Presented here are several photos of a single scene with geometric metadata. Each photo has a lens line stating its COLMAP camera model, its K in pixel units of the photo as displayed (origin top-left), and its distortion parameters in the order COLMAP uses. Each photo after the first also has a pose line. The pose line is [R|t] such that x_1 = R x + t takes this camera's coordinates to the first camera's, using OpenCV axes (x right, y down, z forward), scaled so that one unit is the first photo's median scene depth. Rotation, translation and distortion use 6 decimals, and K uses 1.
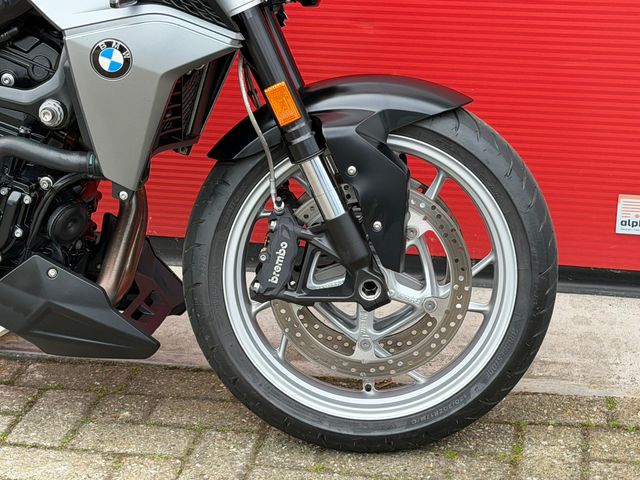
lens RADIAL K [[1458.8, 0, 348.6], [0, 1458.8, 247.8], [0, 0, 1]] dist [0.135973, 0.000000]
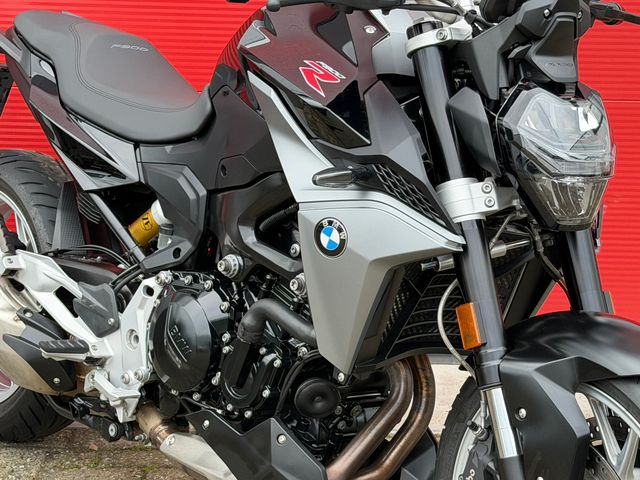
lens RADIAL K [[1458.8, 0, 325.6], [0, 1458.8, 246.8], [0, 0, 1]] dist [0.135973, 0.000000]
pose [[0.798374, 0.169395, -0.577844, 0.389958], [-0.270307, 0.958317, -0.092538, -0.025460], [0.538082, 0.230075, 0.810884, 0.163302]]
